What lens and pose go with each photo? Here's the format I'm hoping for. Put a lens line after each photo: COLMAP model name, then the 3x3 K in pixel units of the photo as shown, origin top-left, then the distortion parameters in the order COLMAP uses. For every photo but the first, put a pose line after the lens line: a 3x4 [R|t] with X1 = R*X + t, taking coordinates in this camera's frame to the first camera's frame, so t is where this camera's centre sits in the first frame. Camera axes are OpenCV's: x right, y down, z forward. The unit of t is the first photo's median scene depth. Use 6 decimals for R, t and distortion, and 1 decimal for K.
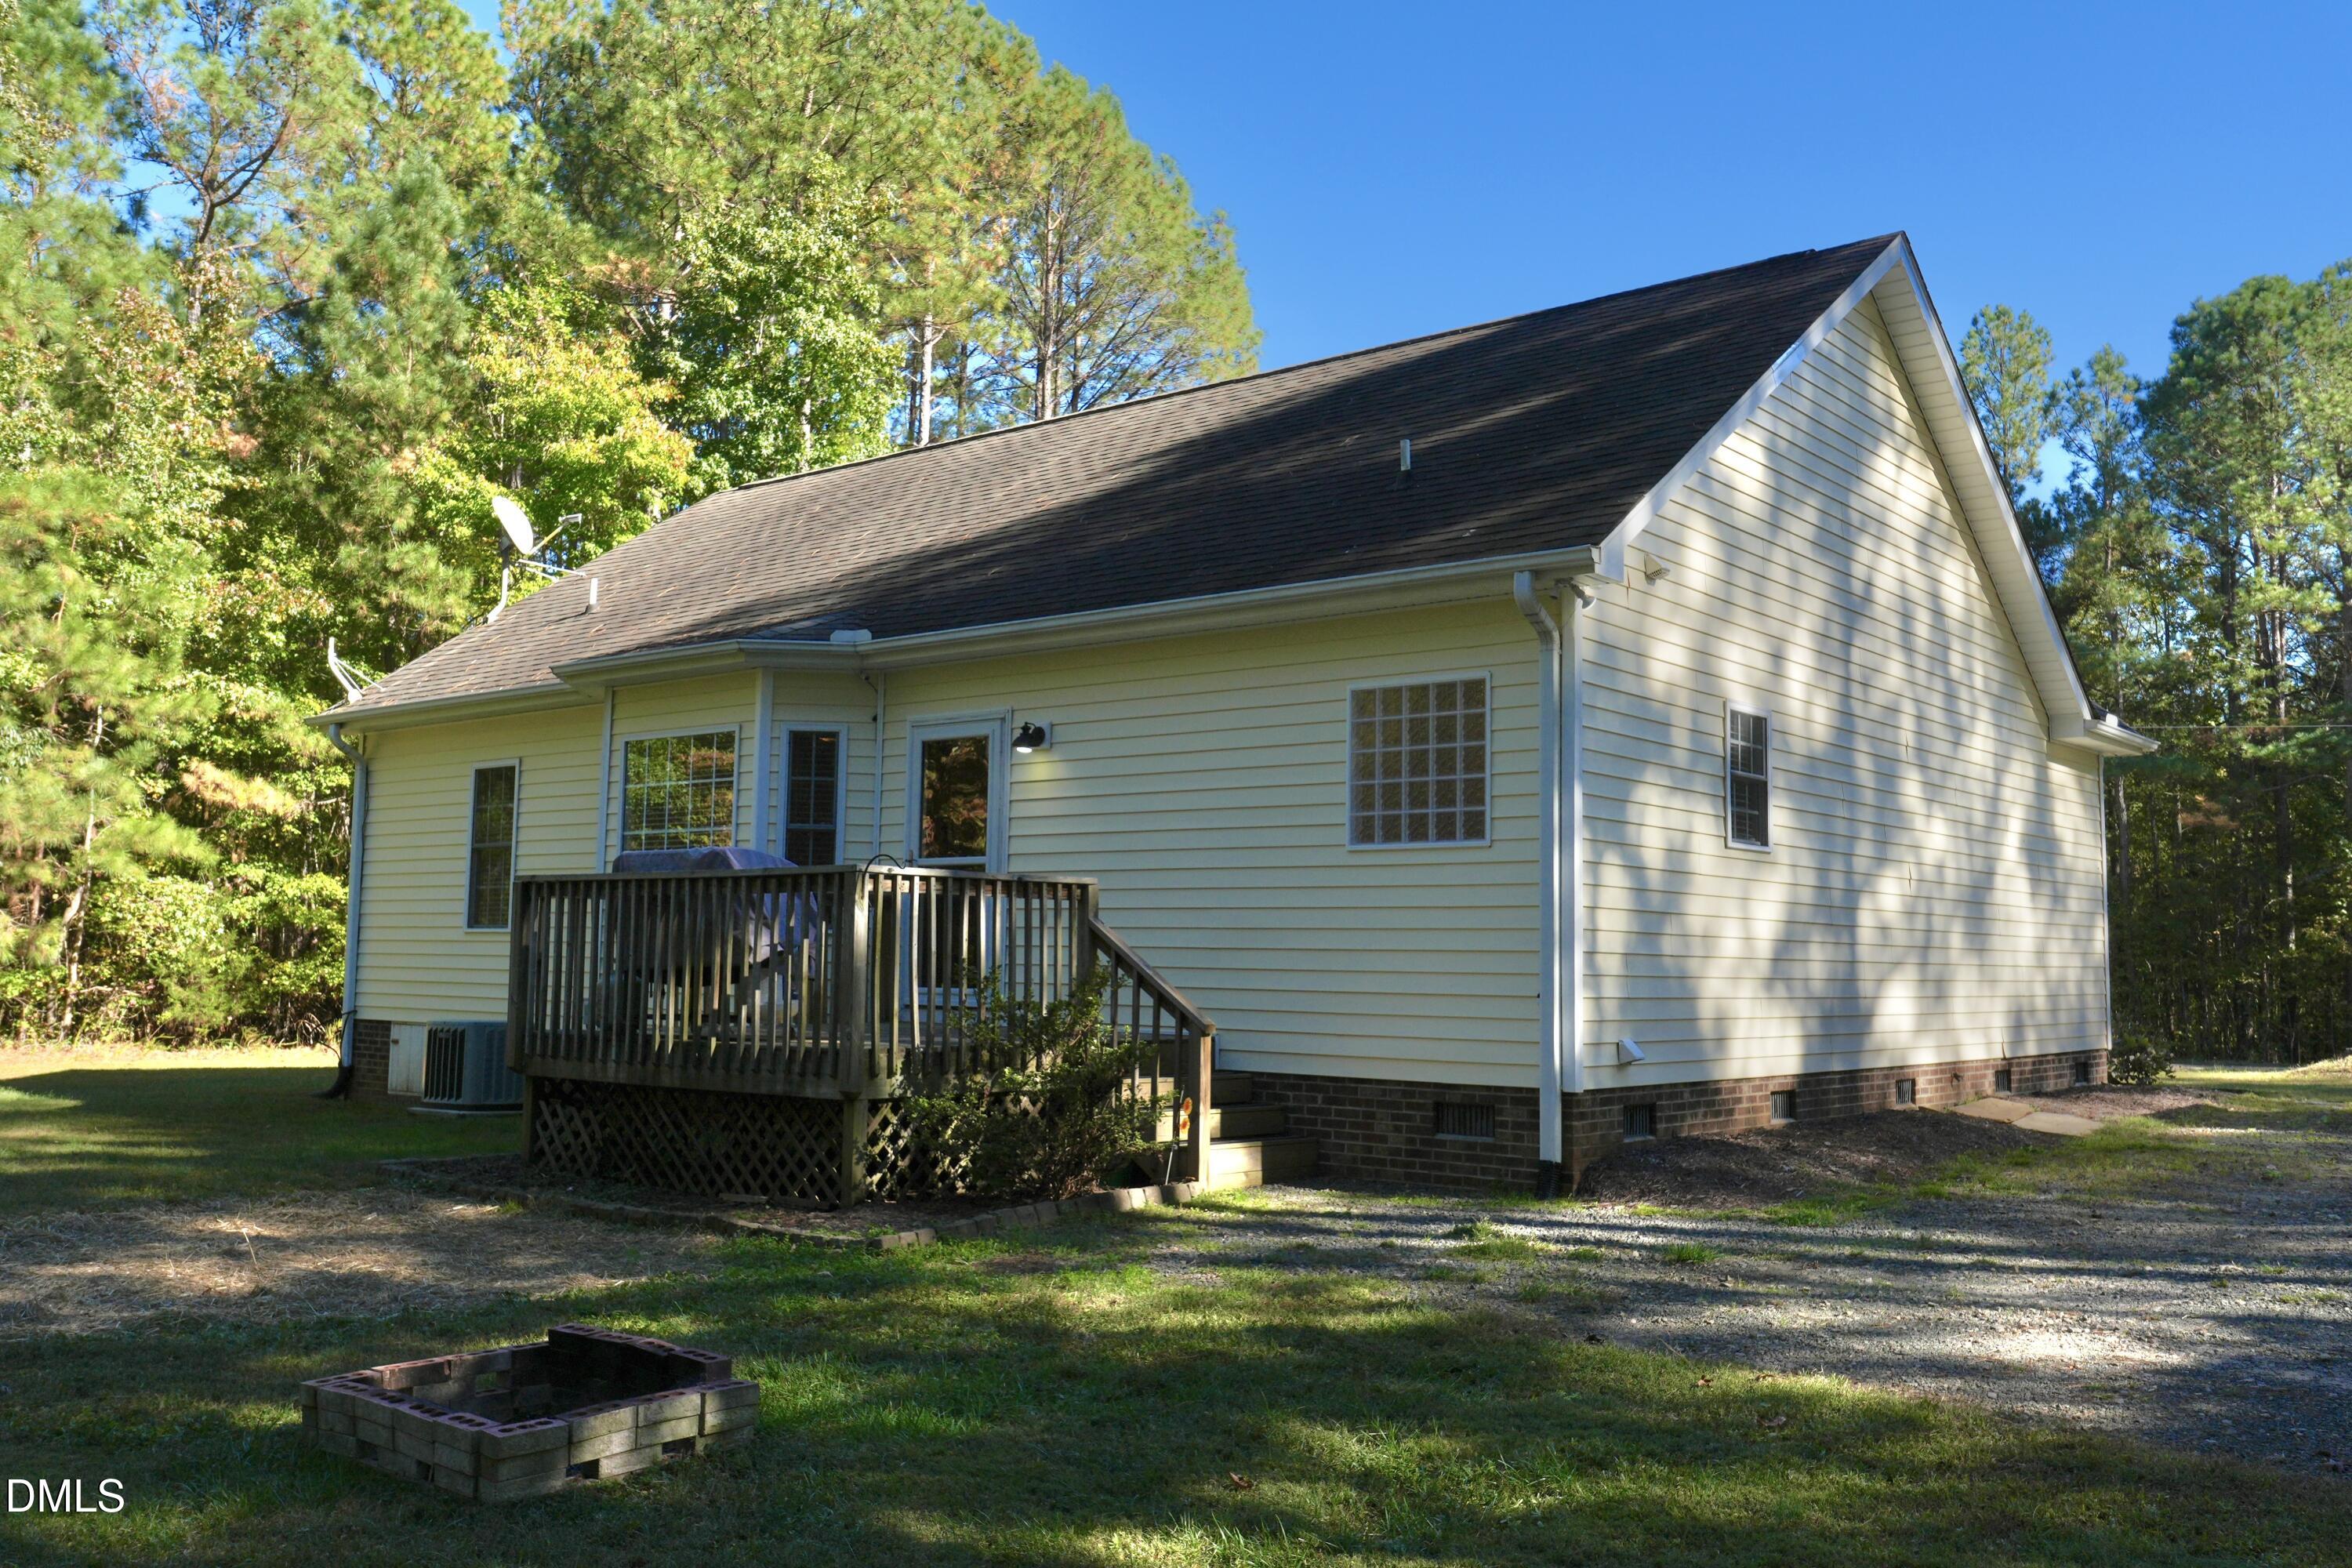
lens RADIAL K [[1994.0, 0, 1176.0], [0, 1994.0, 784.0], [0, 0, 1]] dist [-0.003979, -0.003649]
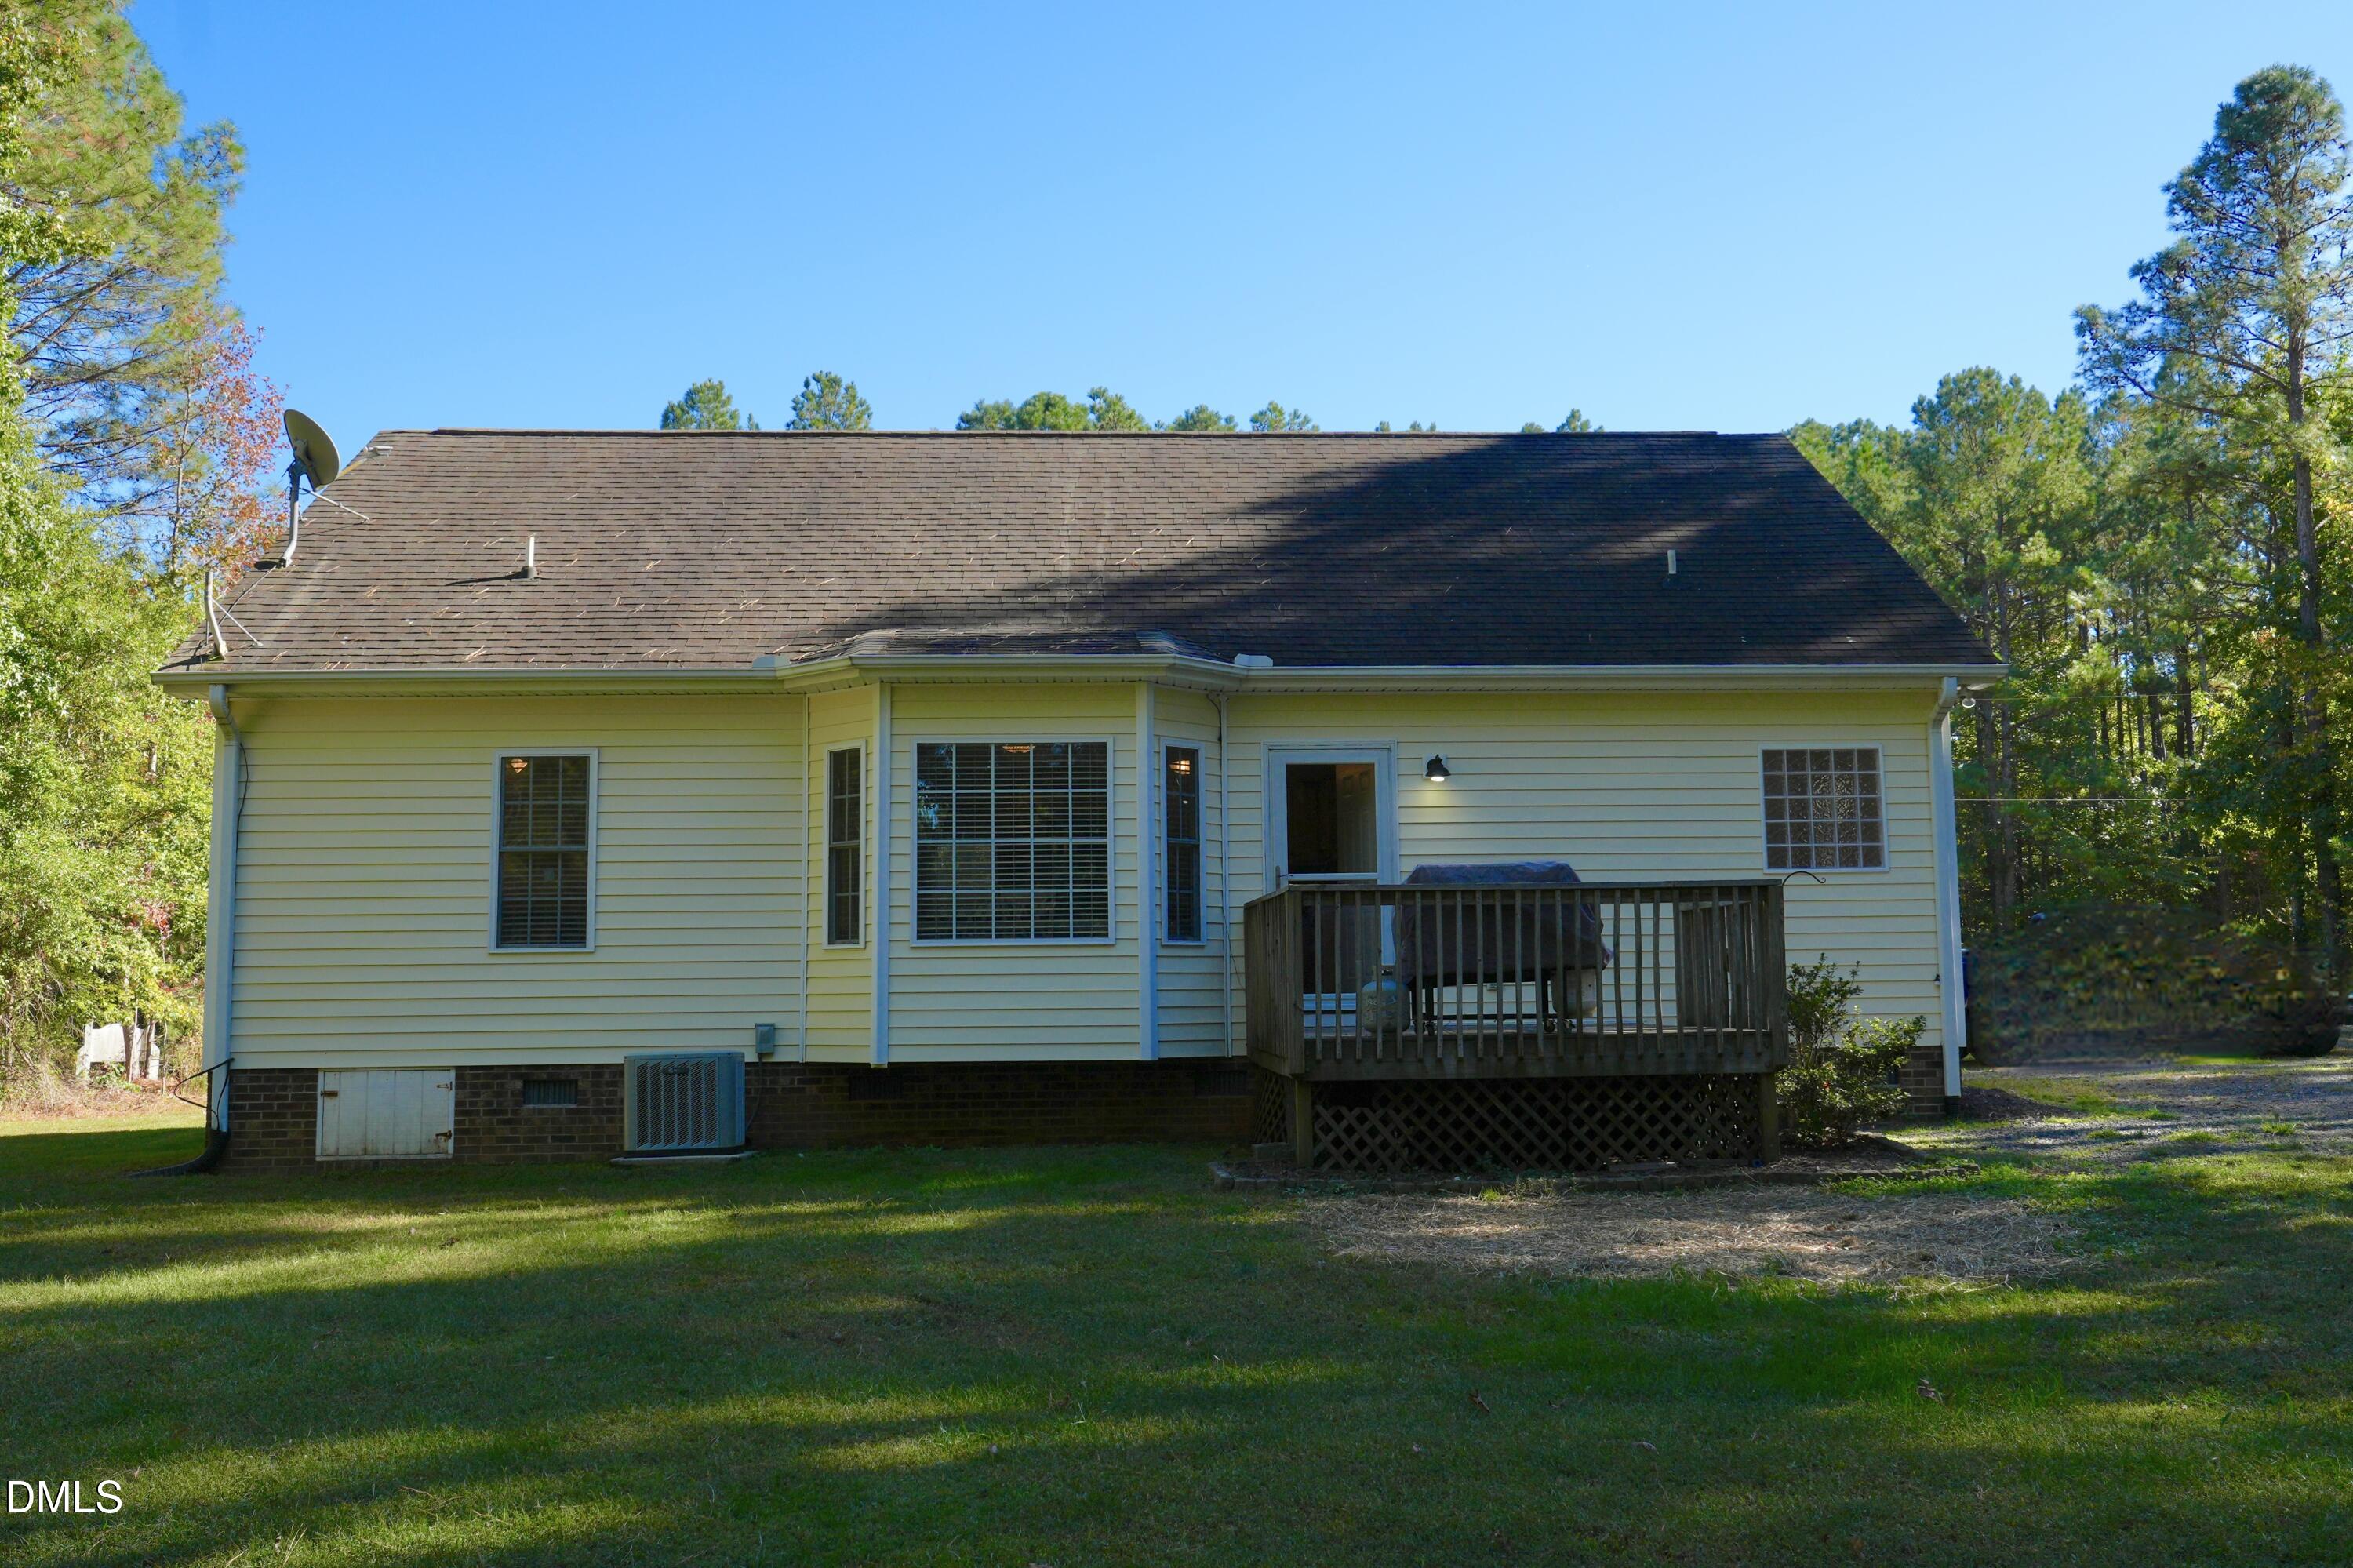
lens RADIAL K [[2055.3, 0, 1176.5], [0, 2055.3, 784.0], [0, 0, 1]] dist [0.003475, -0.001144]
pose [[0.736302, 0.044781, 0.675170, -1.072194], [-0.036966, 0.998980, -0.025945, 0.023638], [-0.675643, -0.005855, 0.737206, 0.266054]]
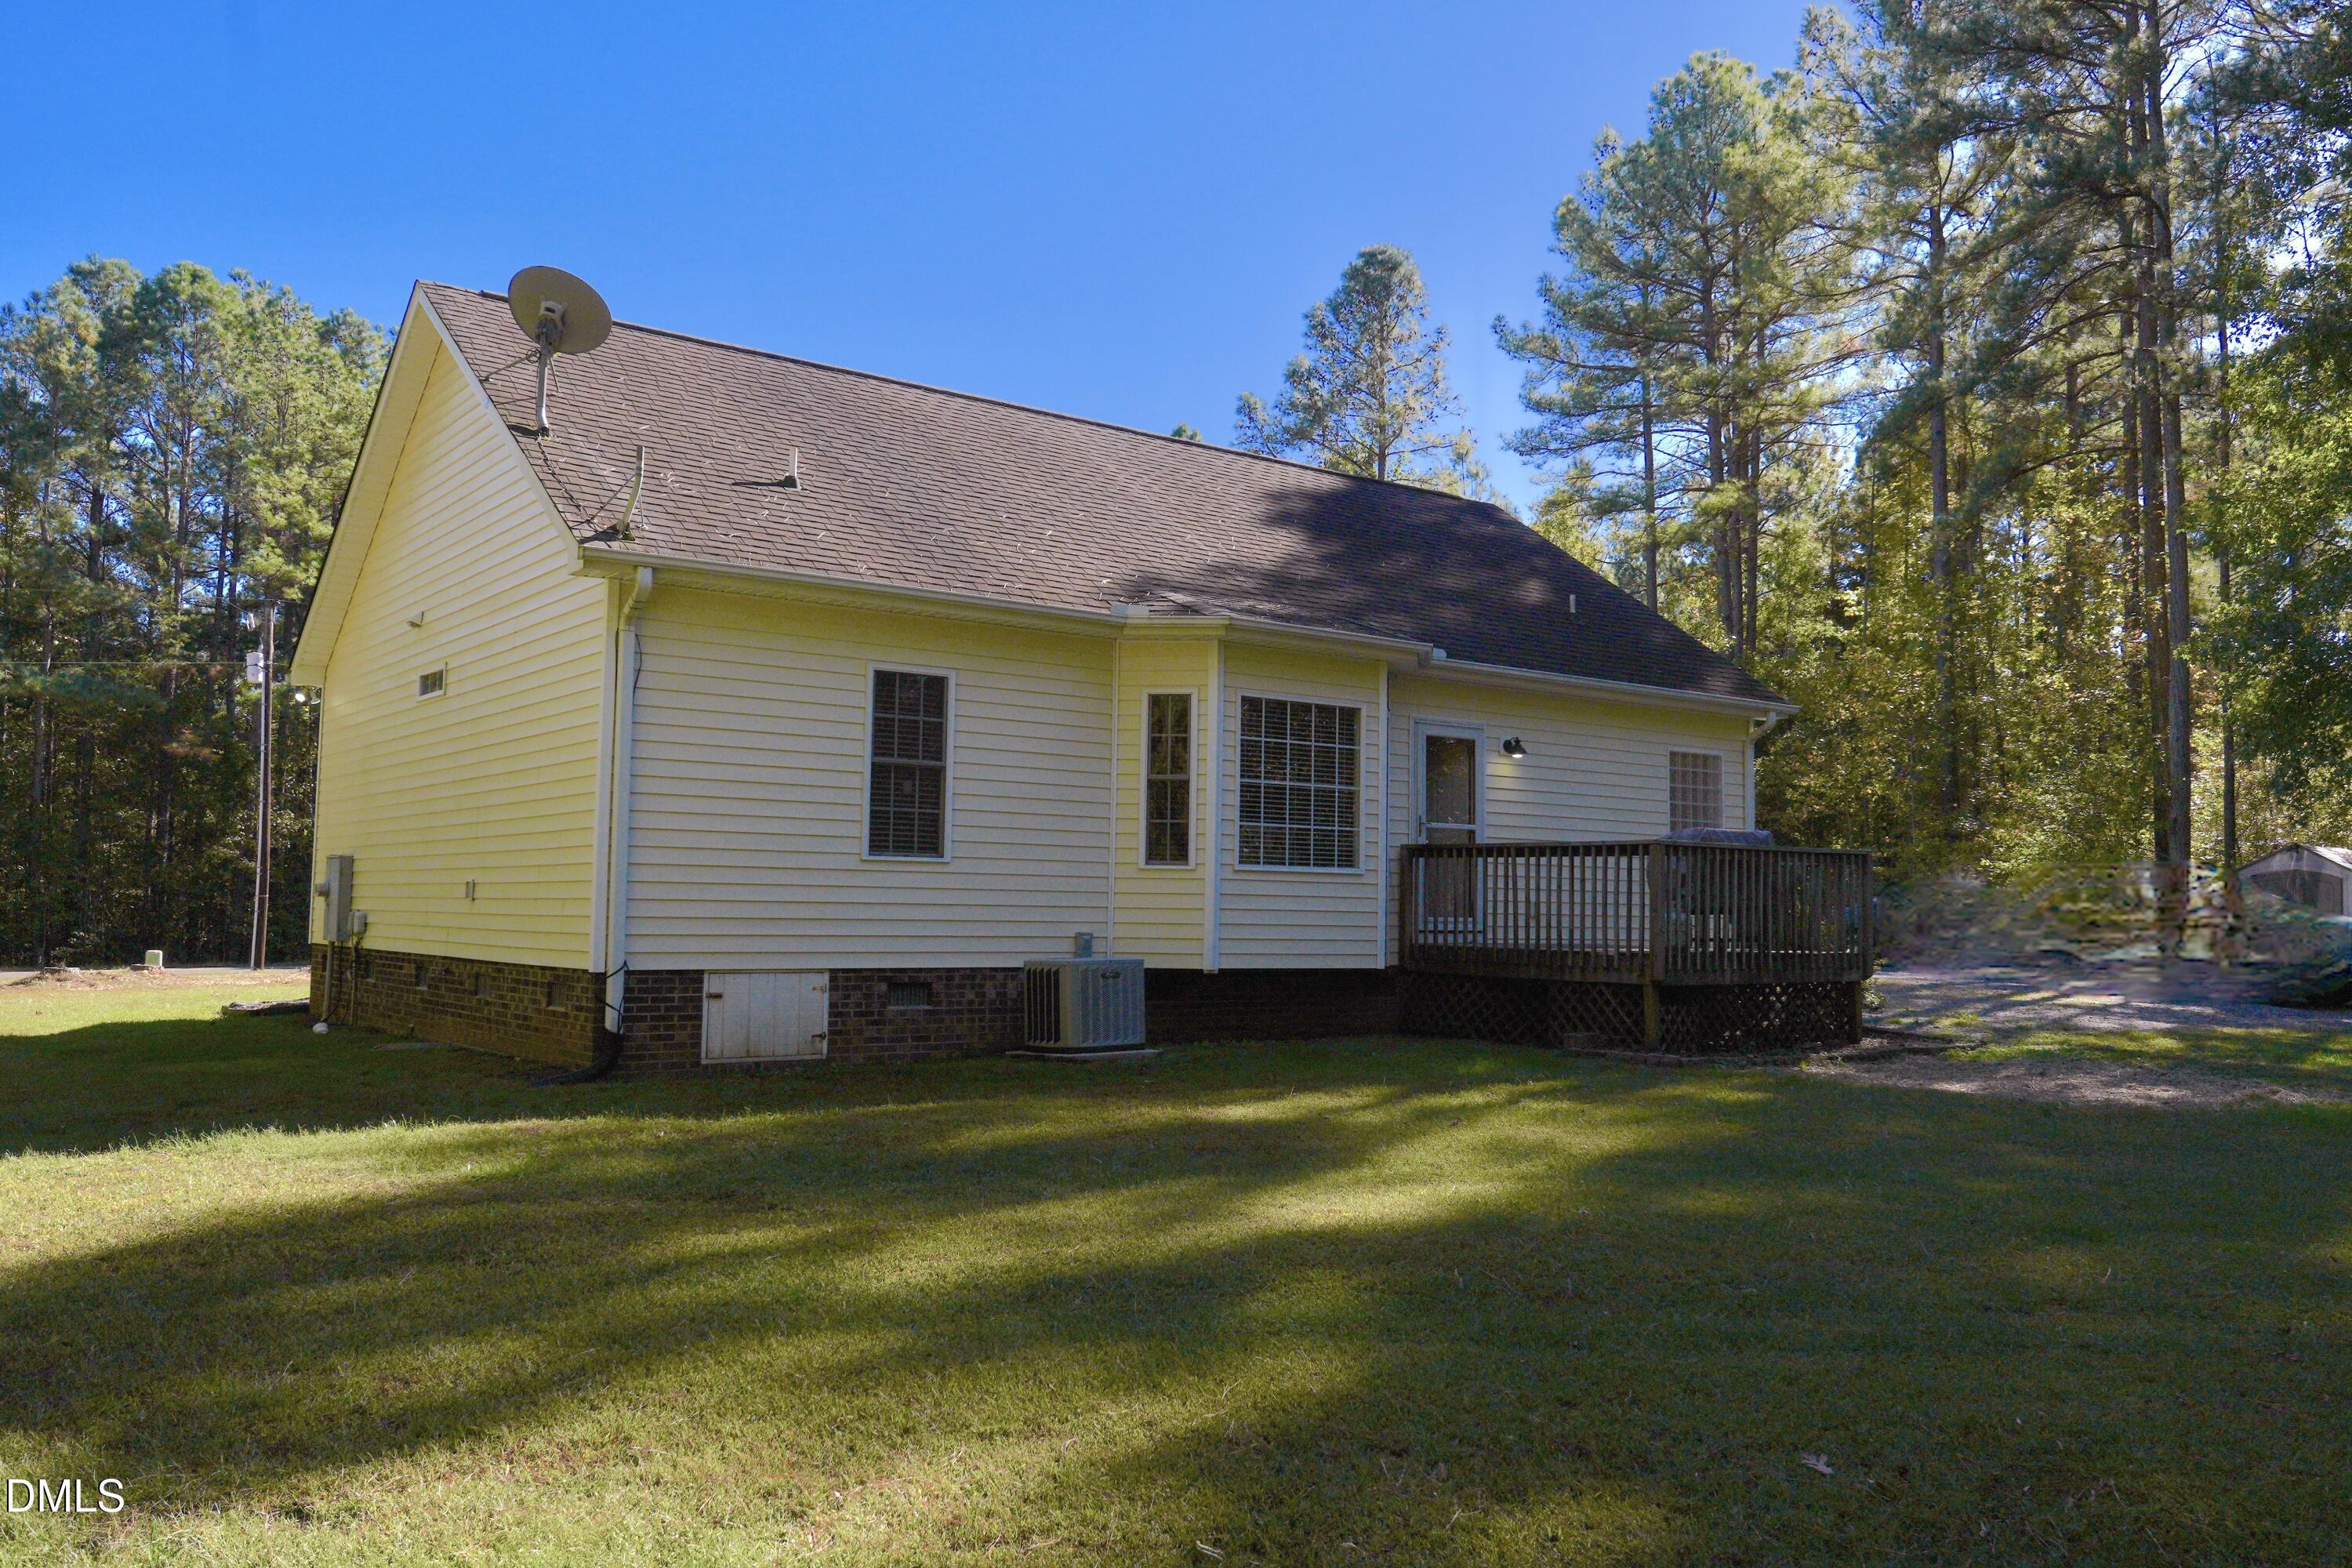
lens RADIAL K [[1837.5, 0, 1176.0], [0, 1837.5, 784.0], [0, 0, 1]] dist [0.010473, -0.128027]
pose [[0.228105, 0.055508, 0.972053, -1.608524], [-0.098238, 0.994591, -0.033742, 0.082263], [-0.968668, -0.087796, 0.232324, 1.021642]]
